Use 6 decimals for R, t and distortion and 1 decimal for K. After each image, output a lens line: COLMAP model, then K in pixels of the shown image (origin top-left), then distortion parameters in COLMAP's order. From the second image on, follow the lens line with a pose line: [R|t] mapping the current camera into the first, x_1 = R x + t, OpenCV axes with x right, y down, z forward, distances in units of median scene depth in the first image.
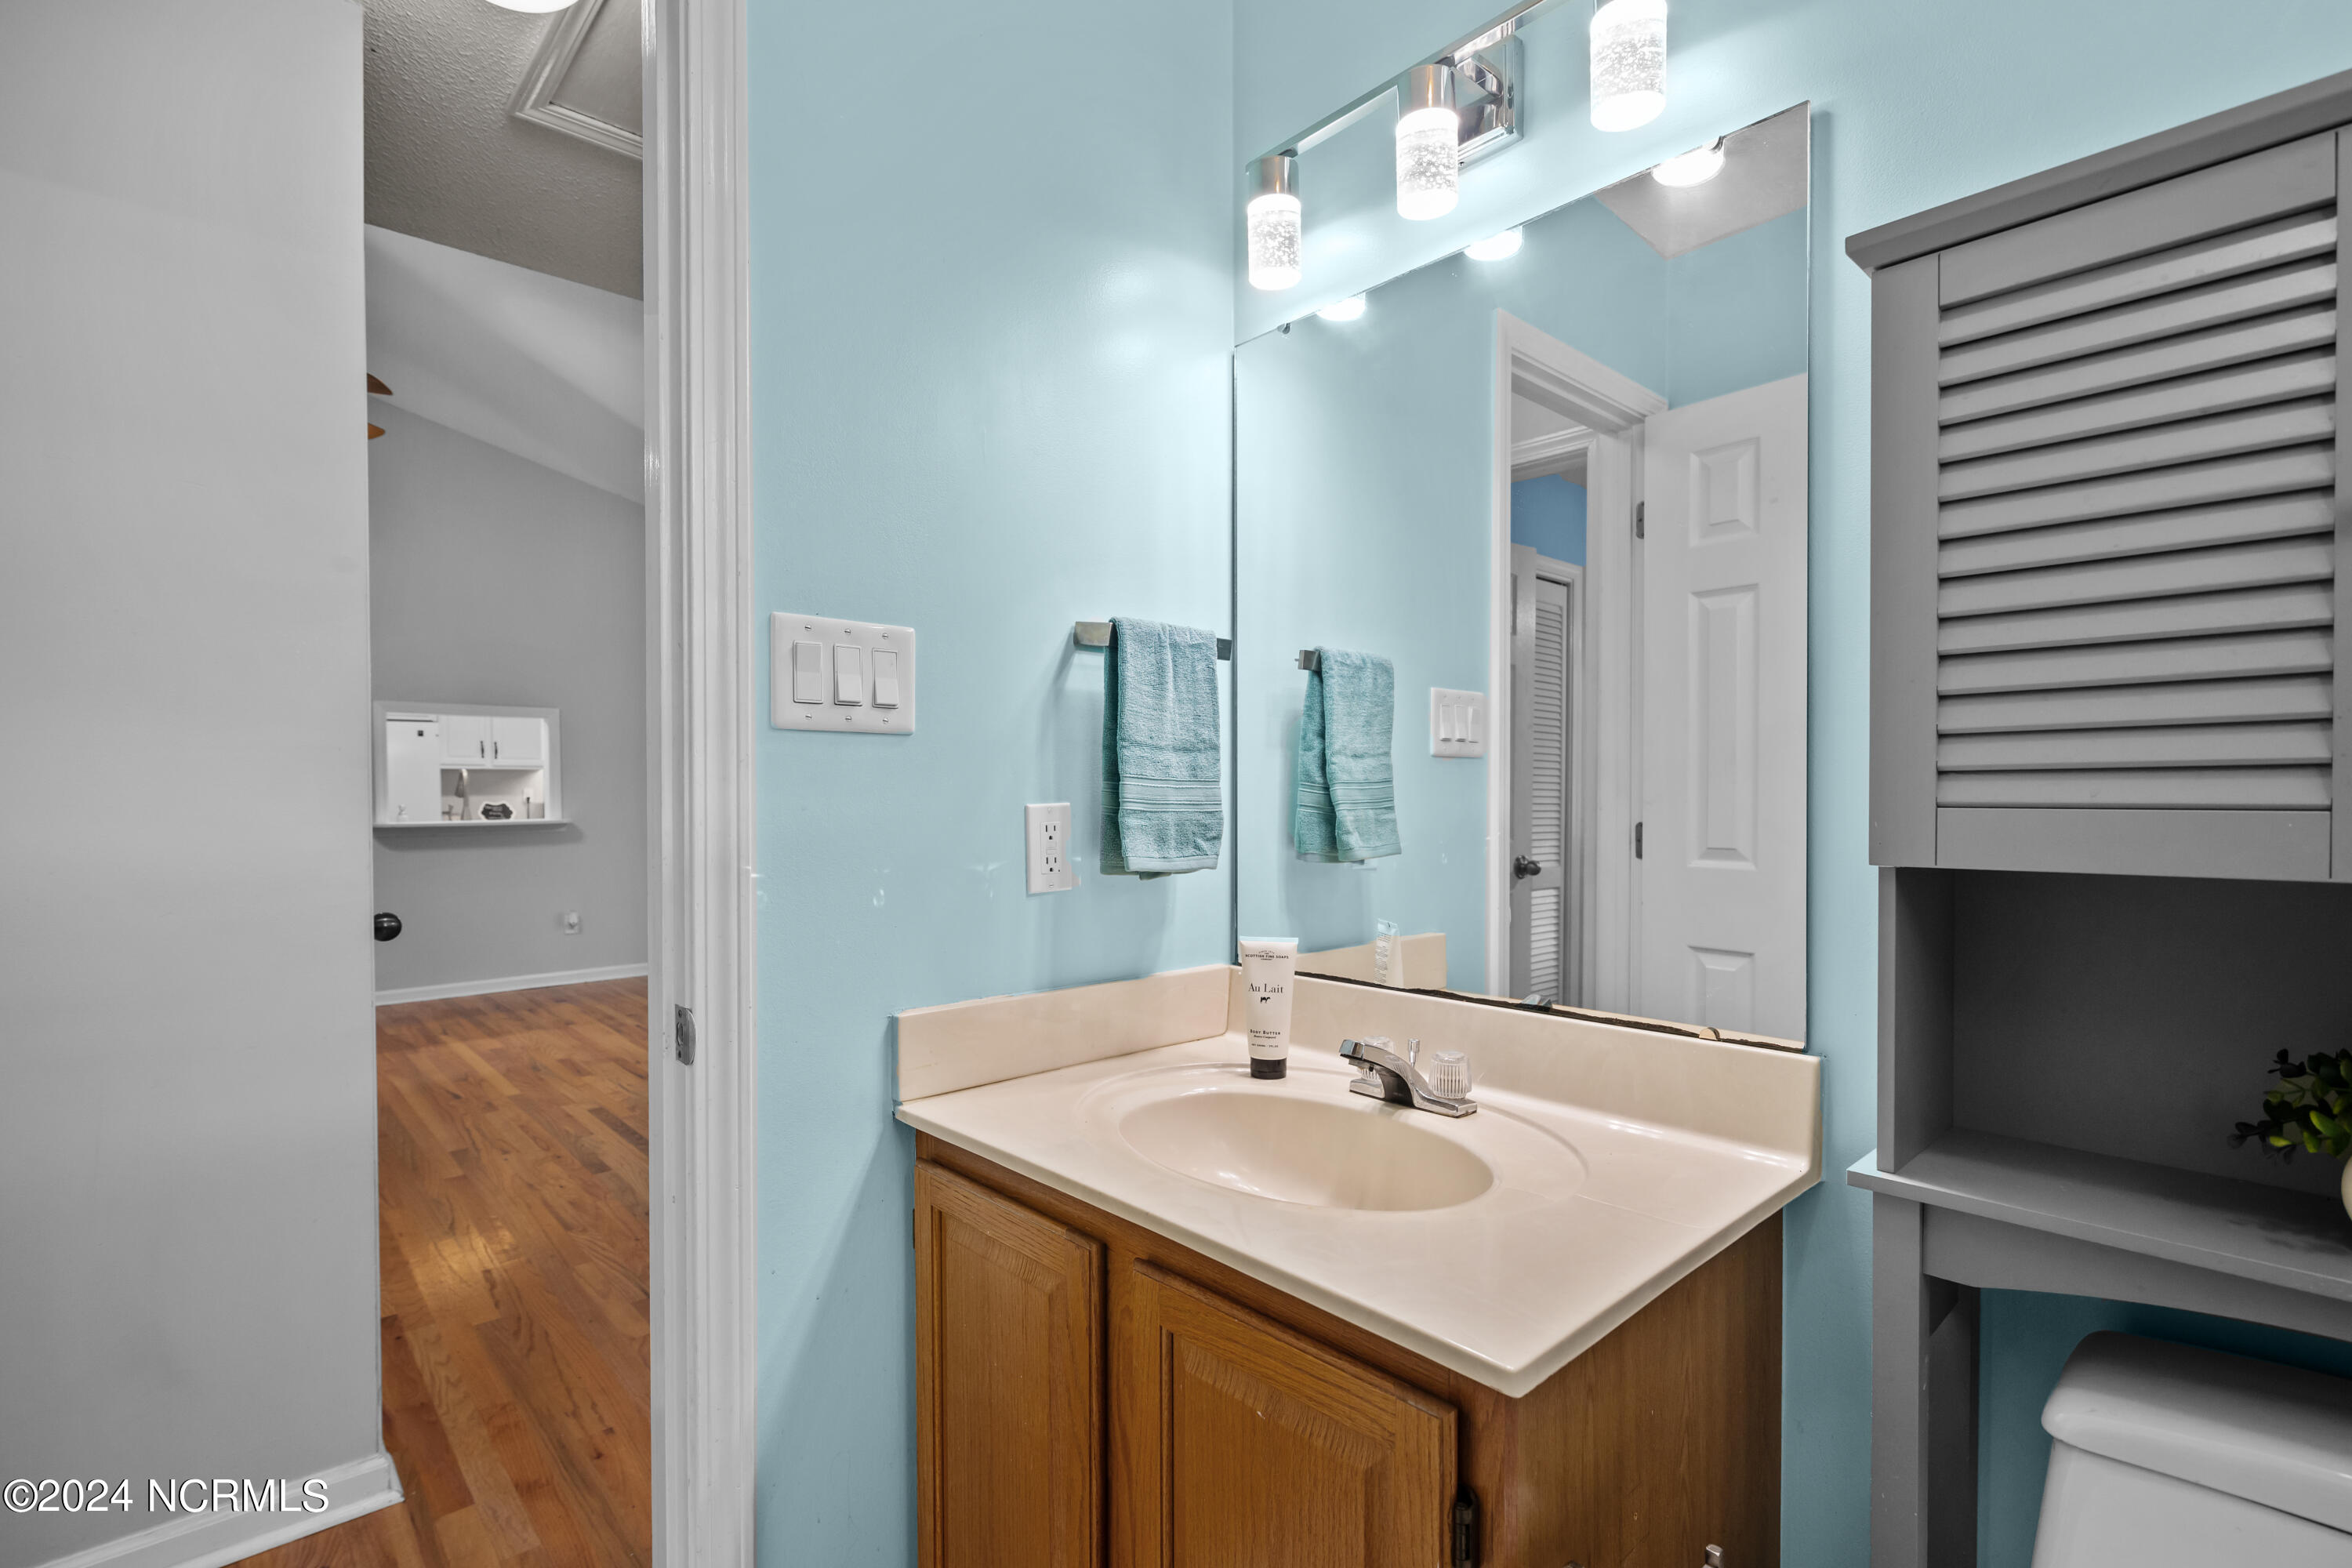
lens RADIAL K [[1082.1, 0, 1175.8], [0, 1082.1, 795.5], [0, 0, 1]] dist [0.003494, 0.000473]
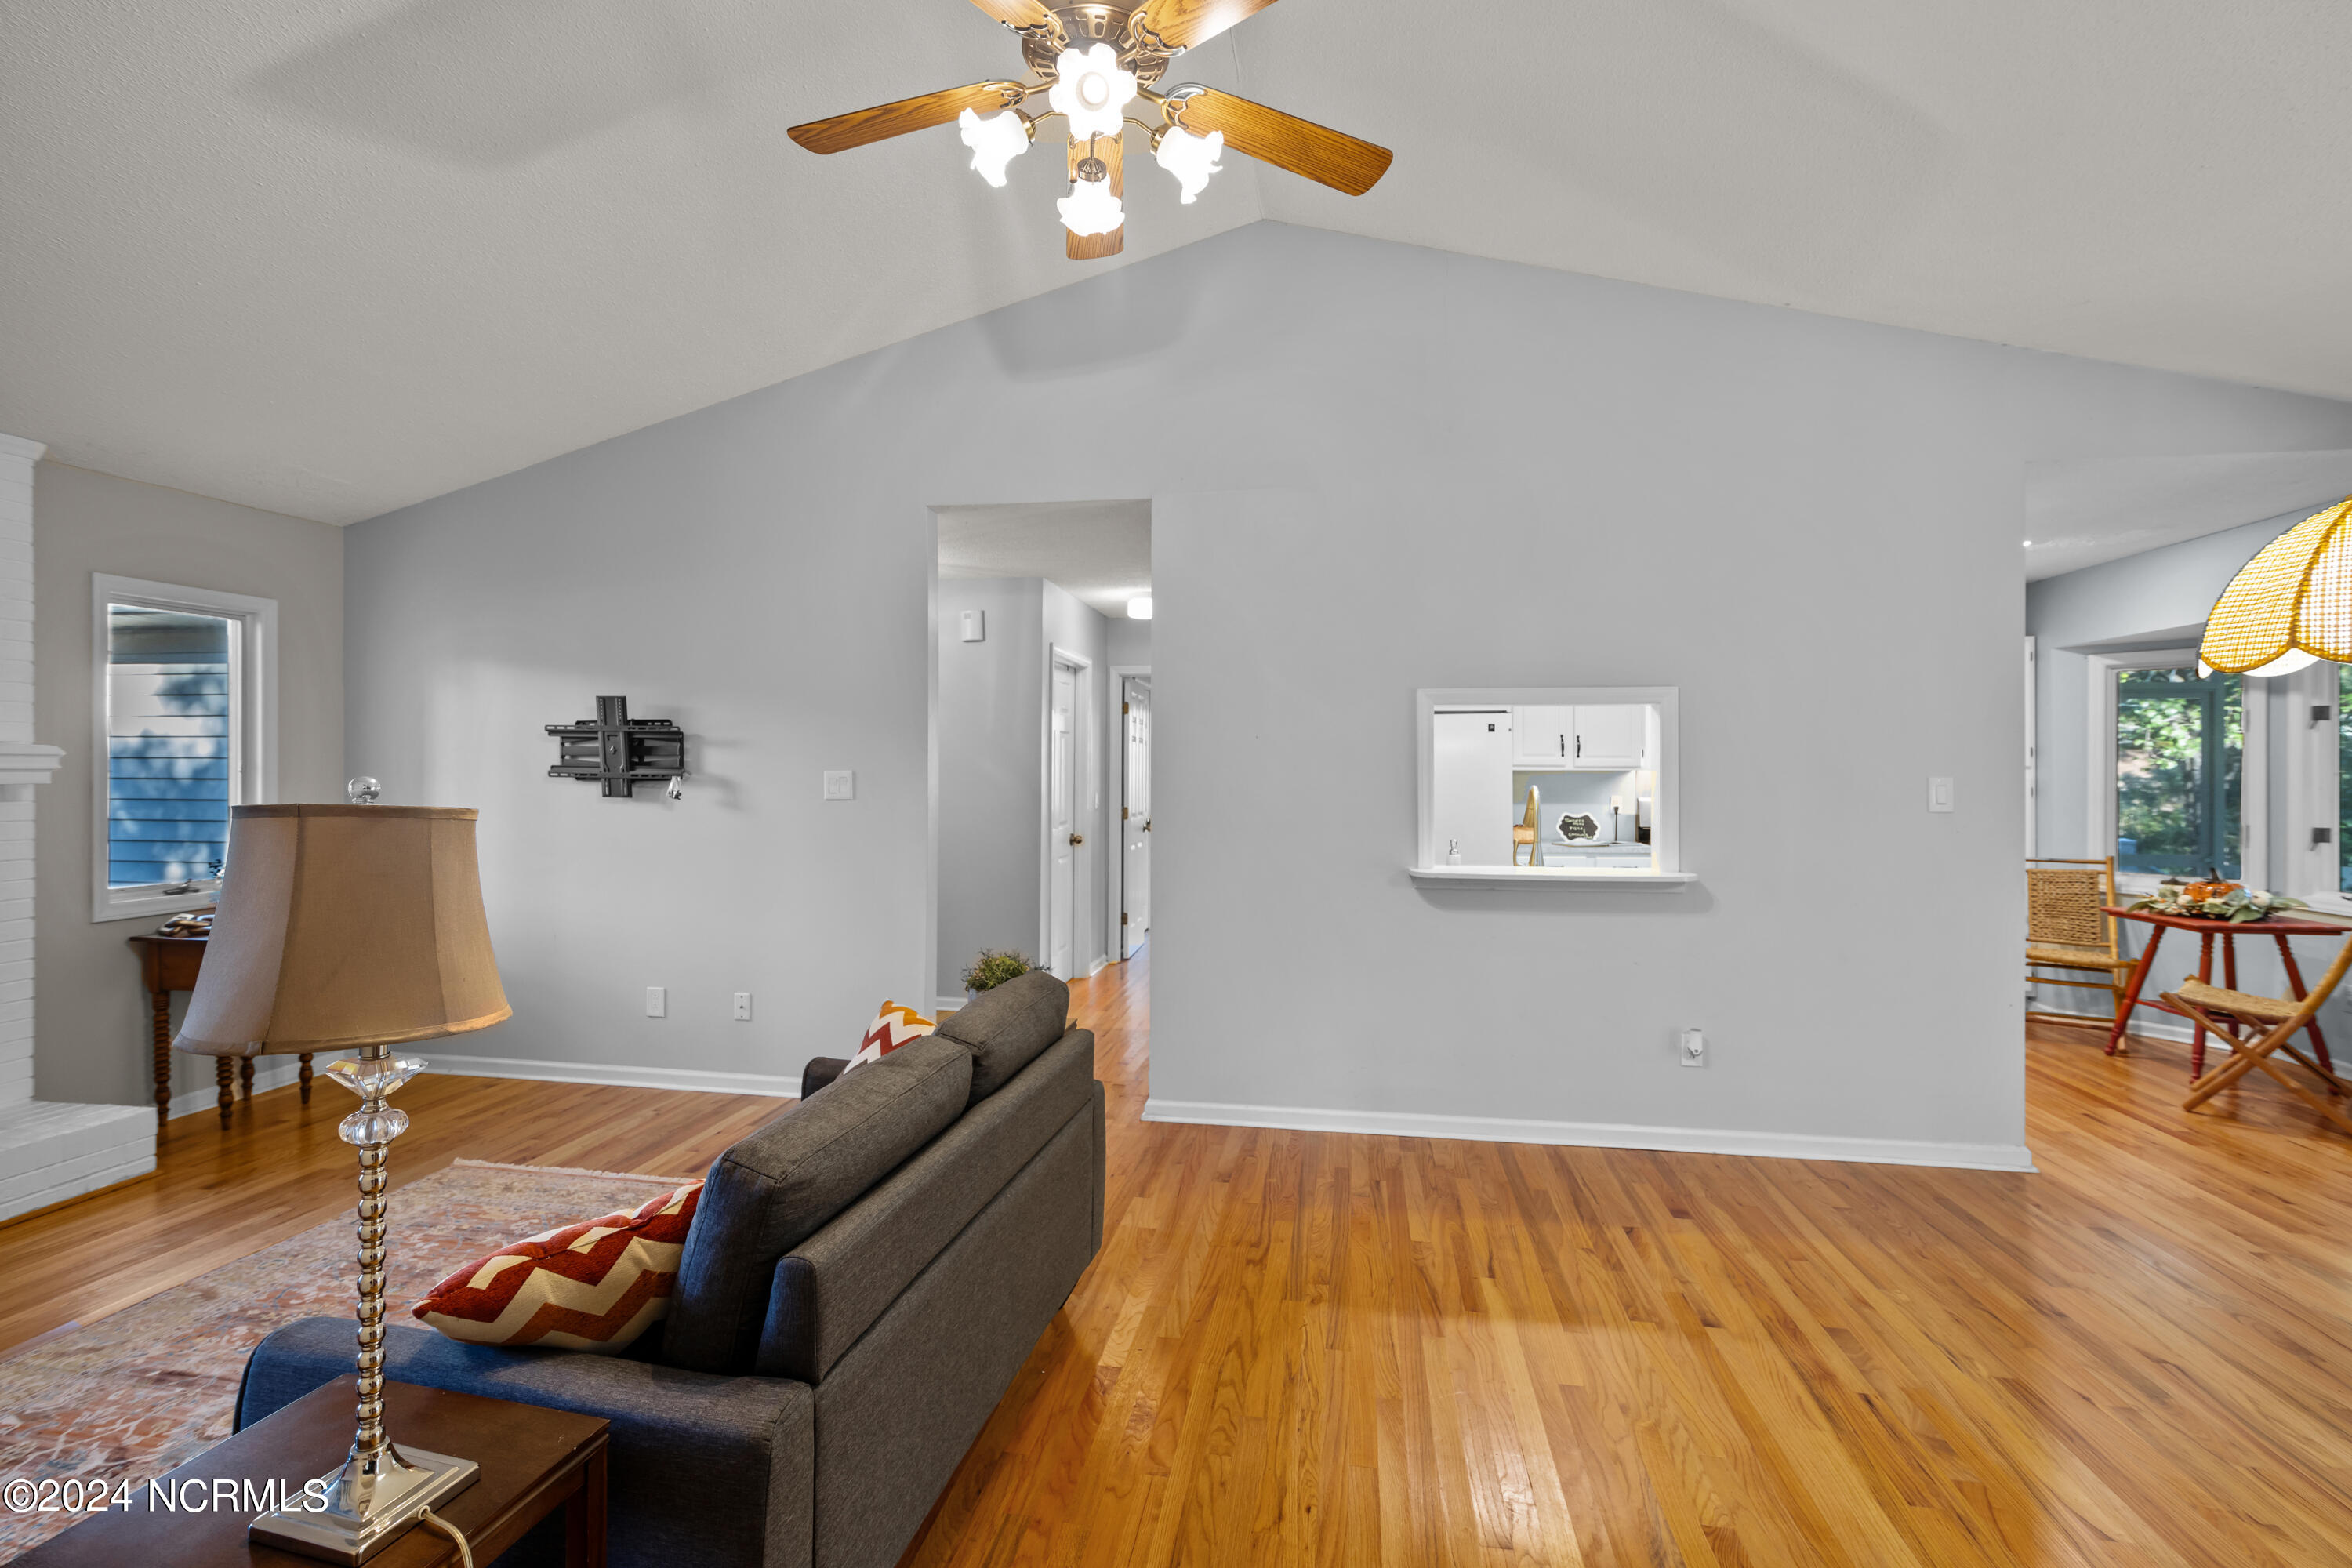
lens RADIAL K [[1082.1, 0, 1158.2], [0, 1082.1, 756.3], [0, 0, 1]] dist [0.003494, 0.000473]
pose [[0.599168, 0.003958, -0.800613, -0.200452], [-0.015316, 0.999861, -0.006519, -0.026214], [0.800477, 0.016168, 0.599146, 0.316298]]
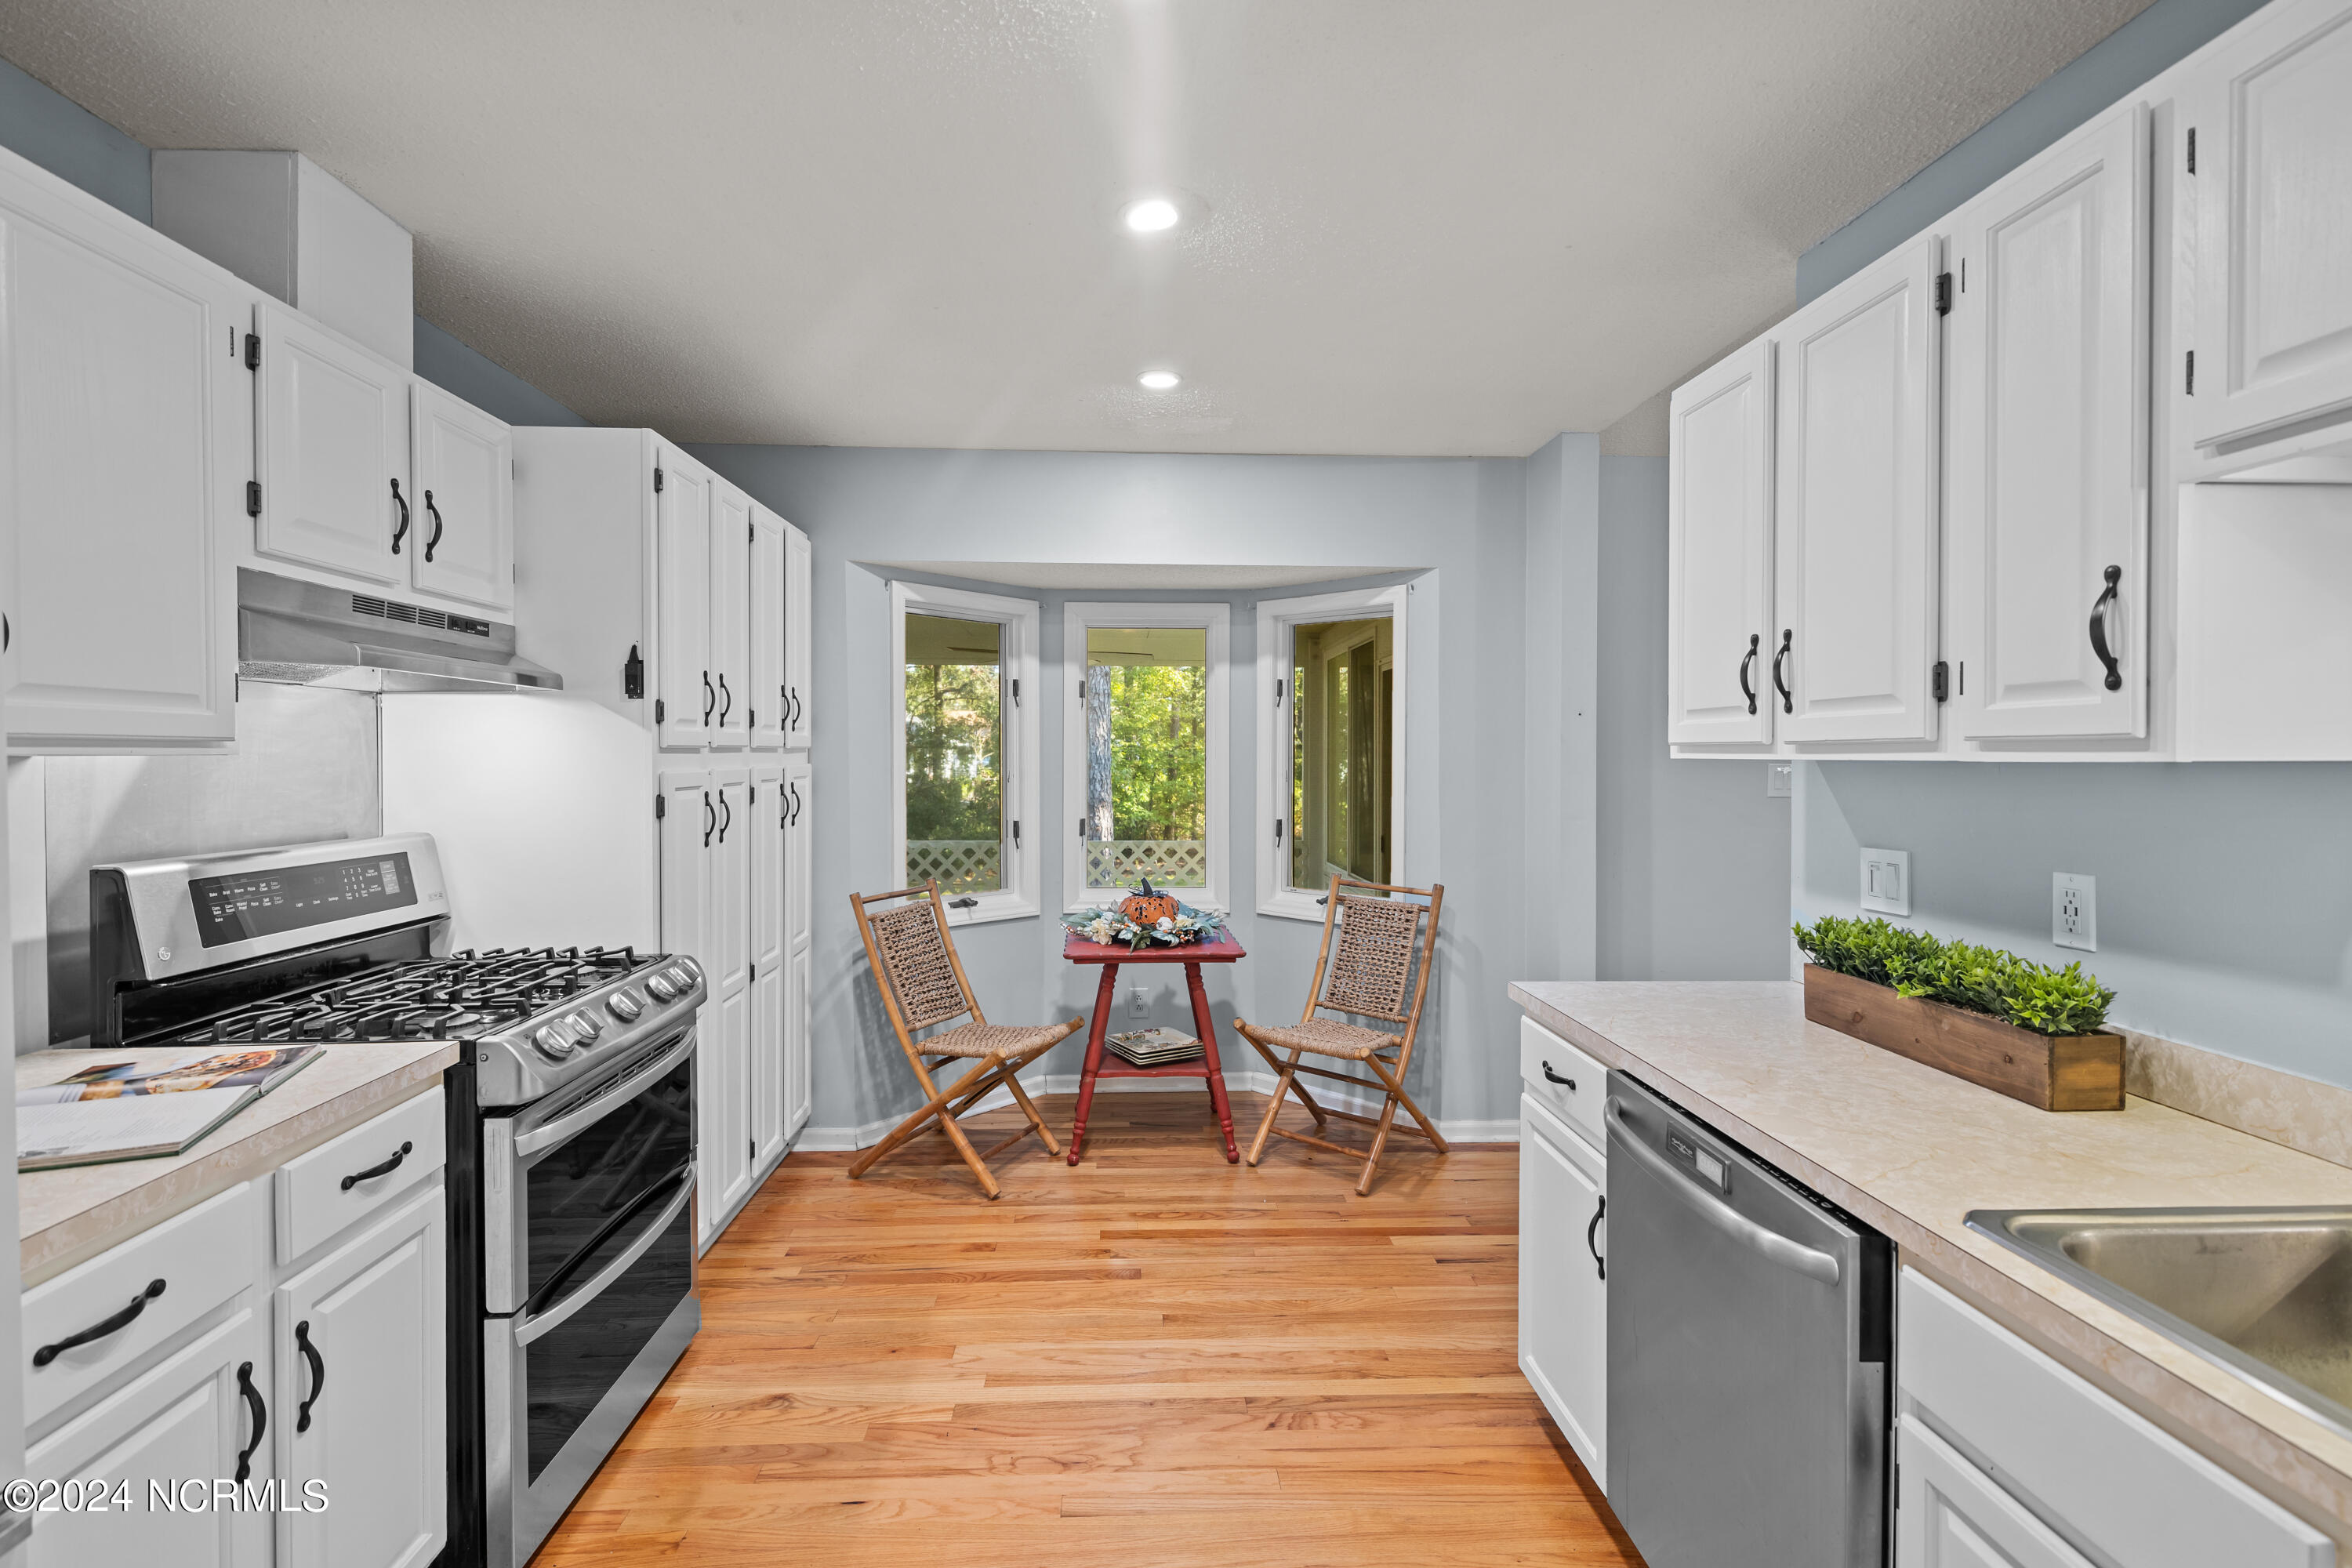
lens RADIAL K [[1082.1, 0, 1173.5], [0, 1082.1, 773.7], [0, 0, 1]] dist [0.003494, 0.000473]
pose [[0.635233, -0.001126, 0.772320, -0.668659], [0.003947, 0.999991, -0.001788, -0.021726], [-0.772311, 0.004184, 0.635231, 0.814408]]
